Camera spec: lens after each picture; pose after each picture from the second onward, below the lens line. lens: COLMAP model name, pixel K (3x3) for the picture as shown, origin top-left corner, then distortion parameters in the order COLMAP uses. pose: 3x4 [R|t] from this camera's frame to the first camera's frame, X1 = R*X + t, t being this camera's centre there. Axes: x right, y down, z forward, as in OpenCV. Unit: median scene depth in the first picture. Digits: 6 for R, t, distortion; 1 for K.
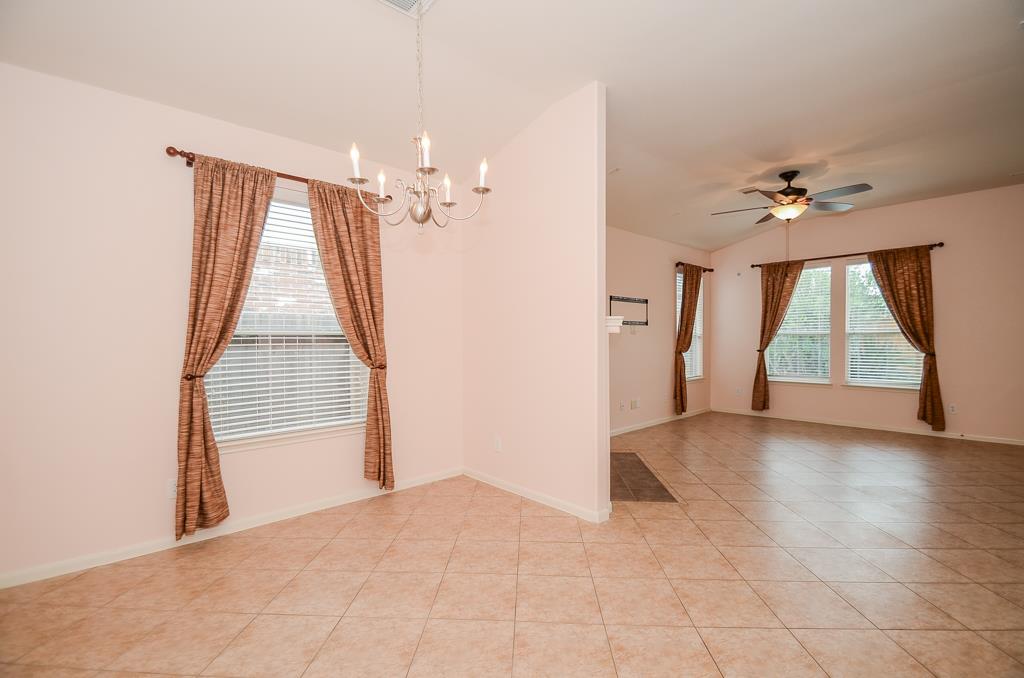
lens RADIAL K [[451.1, 0, 508.3], [0, 451.1, 343.9], [0, 0, 1]] dist [0.019295, -0.018363]
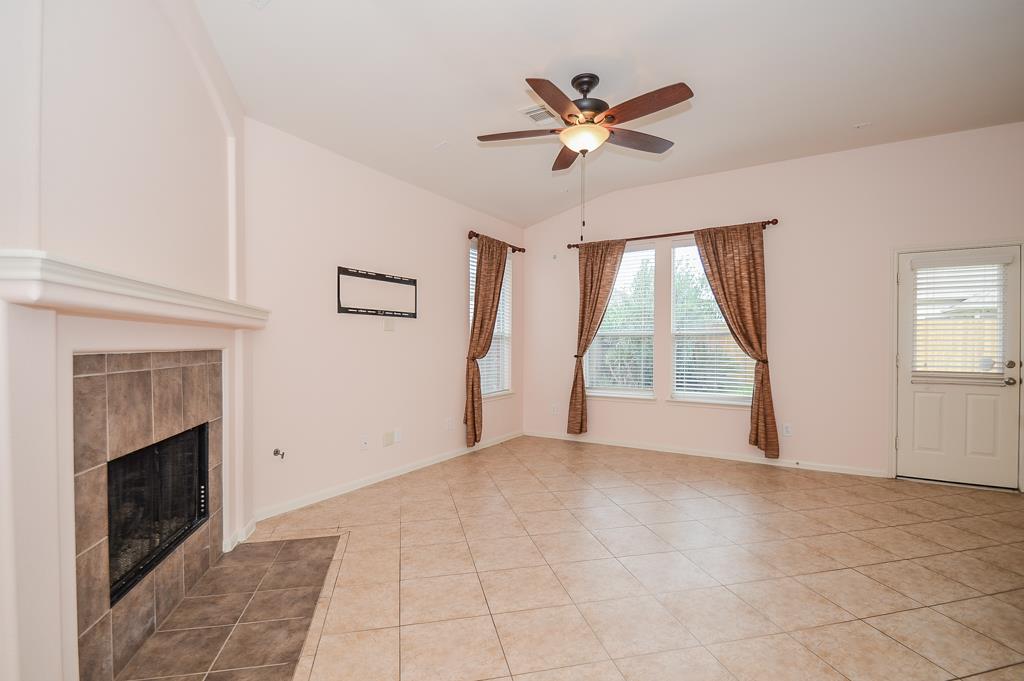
lens RADIAL K [[474.7, 0, 509.9], [0, 474.7, 345.8], [0, 0, 1]] dist [0.025824, 0.000055]
pose [[0.961158, 0.006906, 0.275913, 0.266896], [-0.004483, 0.999946, -0.009411, 0.006314], [-0.275963, 0.007808, 0.961136, 0.305717]]
